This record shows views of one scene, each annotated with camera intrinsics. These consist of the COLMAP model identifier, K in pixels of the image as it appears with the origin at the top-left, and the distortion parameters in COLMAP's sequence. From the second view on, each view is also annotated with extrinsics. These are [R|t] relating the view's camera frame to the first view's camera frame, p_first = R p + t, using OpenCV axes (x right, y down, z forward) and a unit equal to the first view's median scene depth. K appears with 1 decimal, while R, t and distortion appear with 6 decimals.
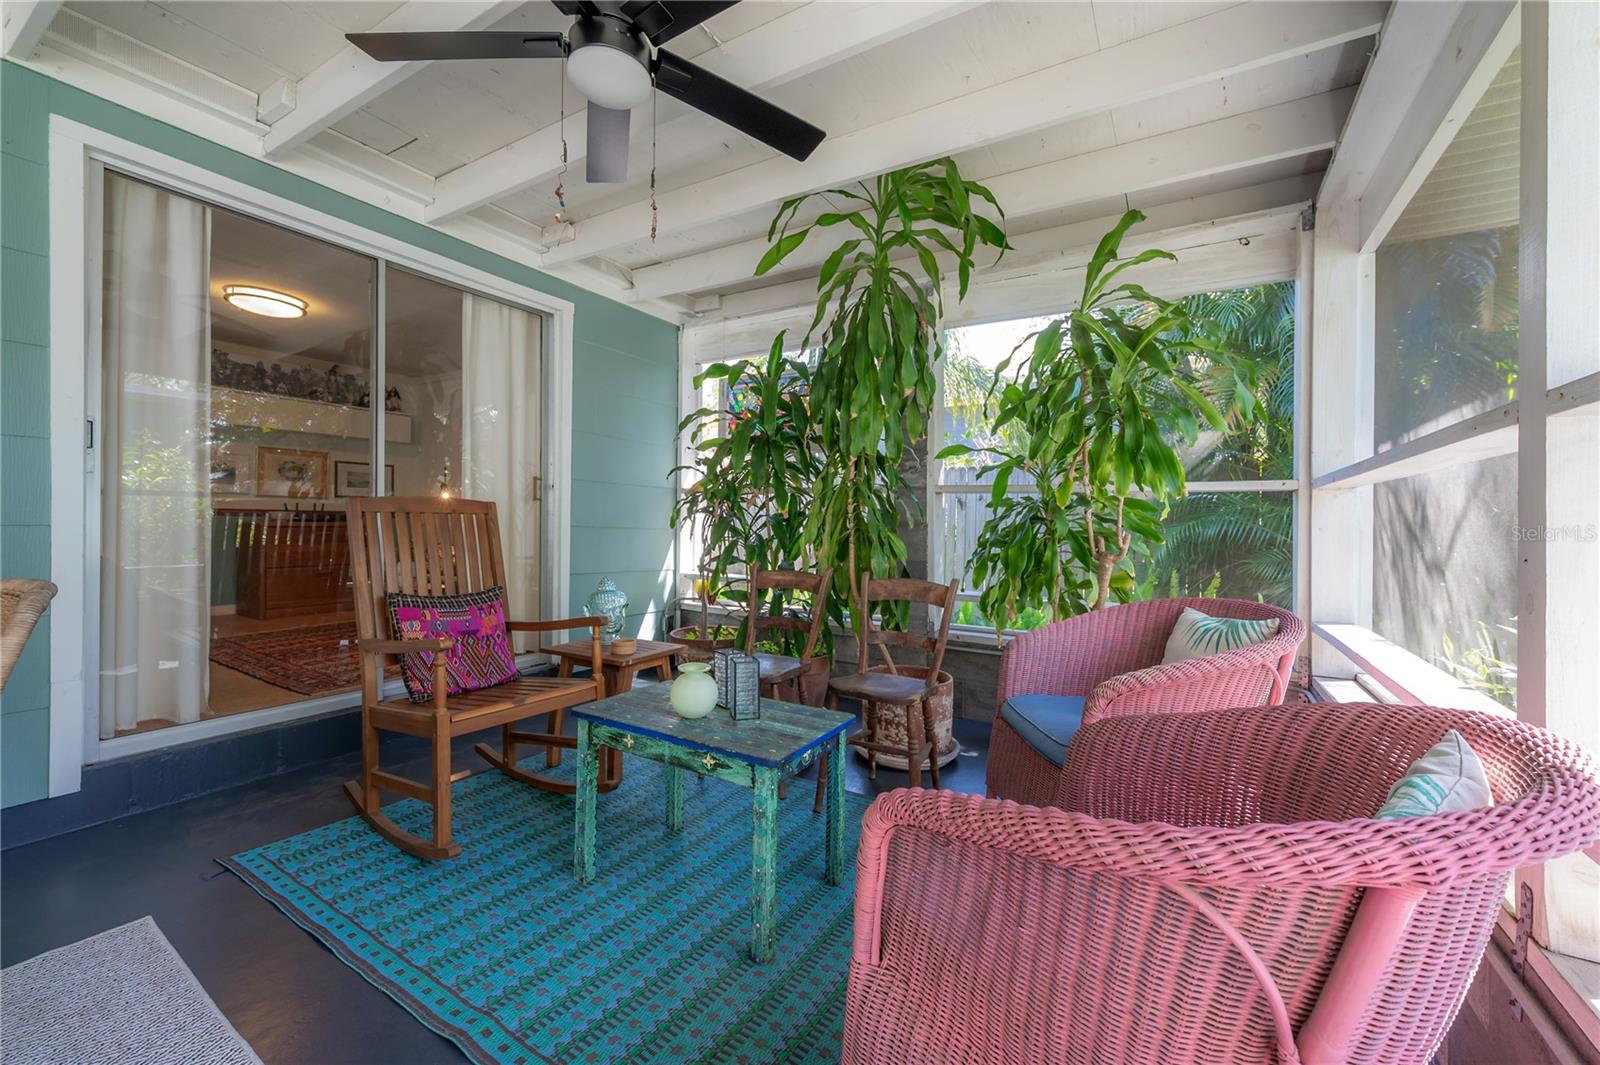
lens RADIAL K [[654.3, 0, 797.4], [0, 654.3, 521.2], [0, 0, 1]] dist [-0.003087, -0.000388]
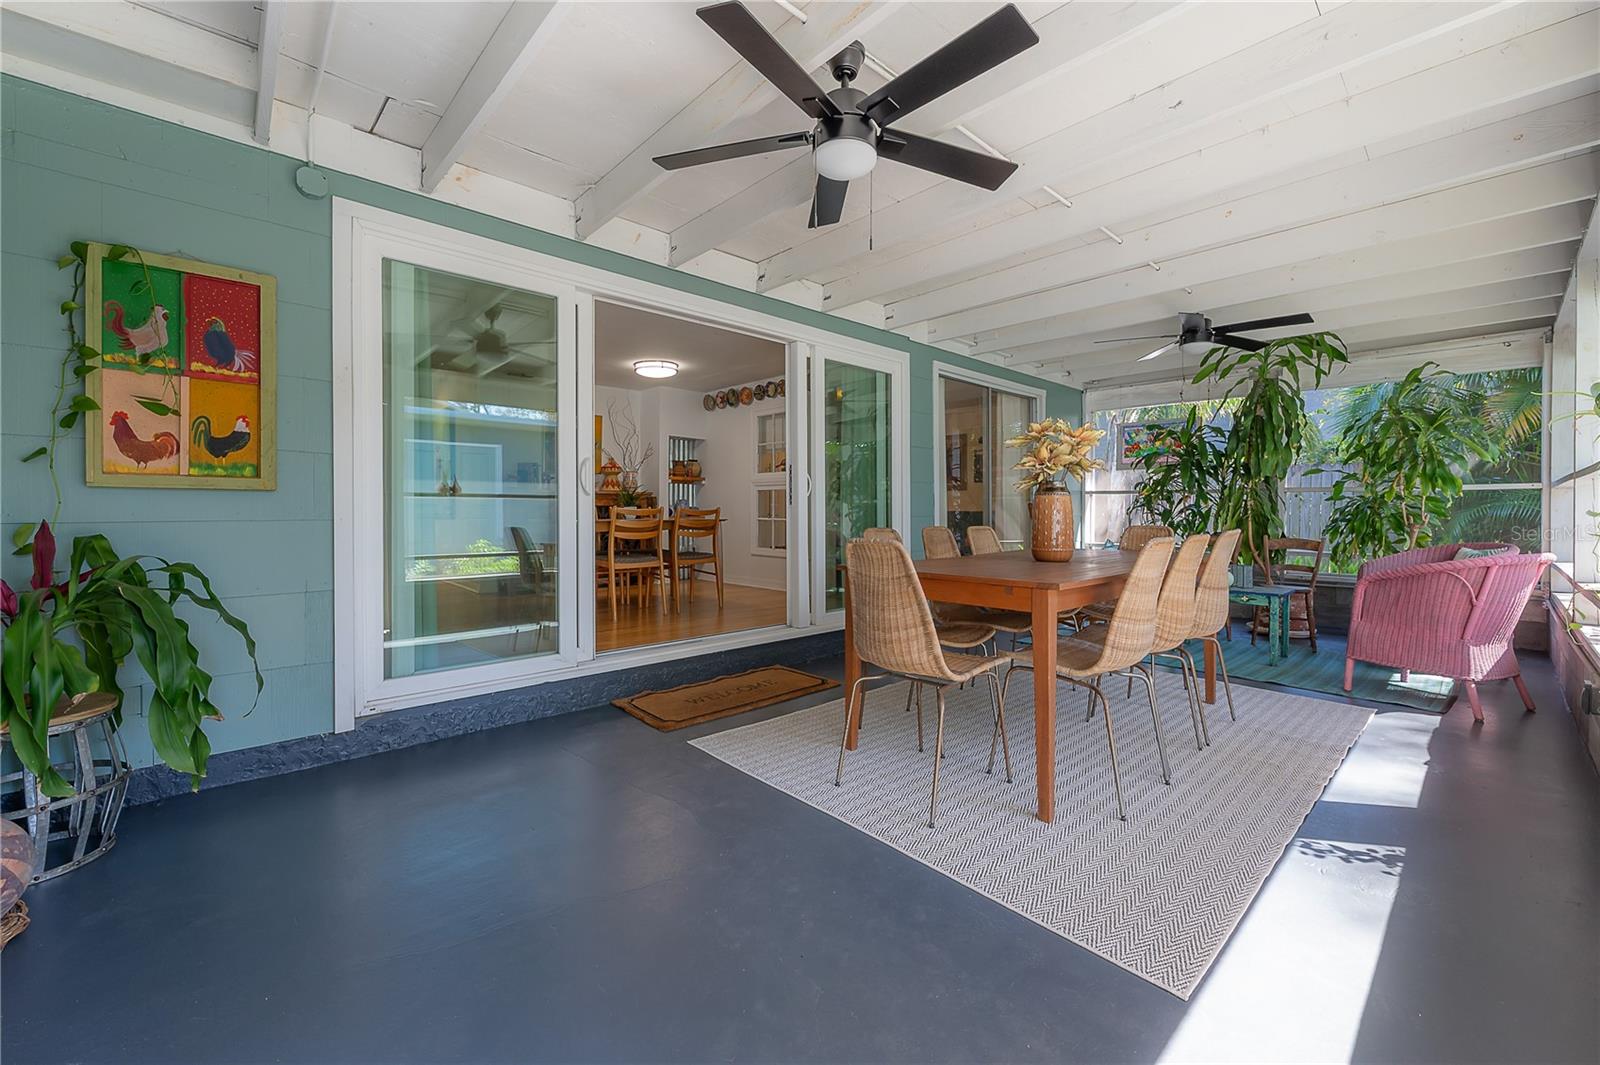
lens RADIAL K [[654.3, 0, 797.4], [0, 654.3, 521.2], [0, 0, 1]] dist [-0.003087, -0.000388]
pose [[0.961894, -0.008347, -0.273296, -0.745912], [0.012572, 0.999827, 0.013713, -0.010349], [0.273135, -0.016627, 0.961832, -1.343835]]
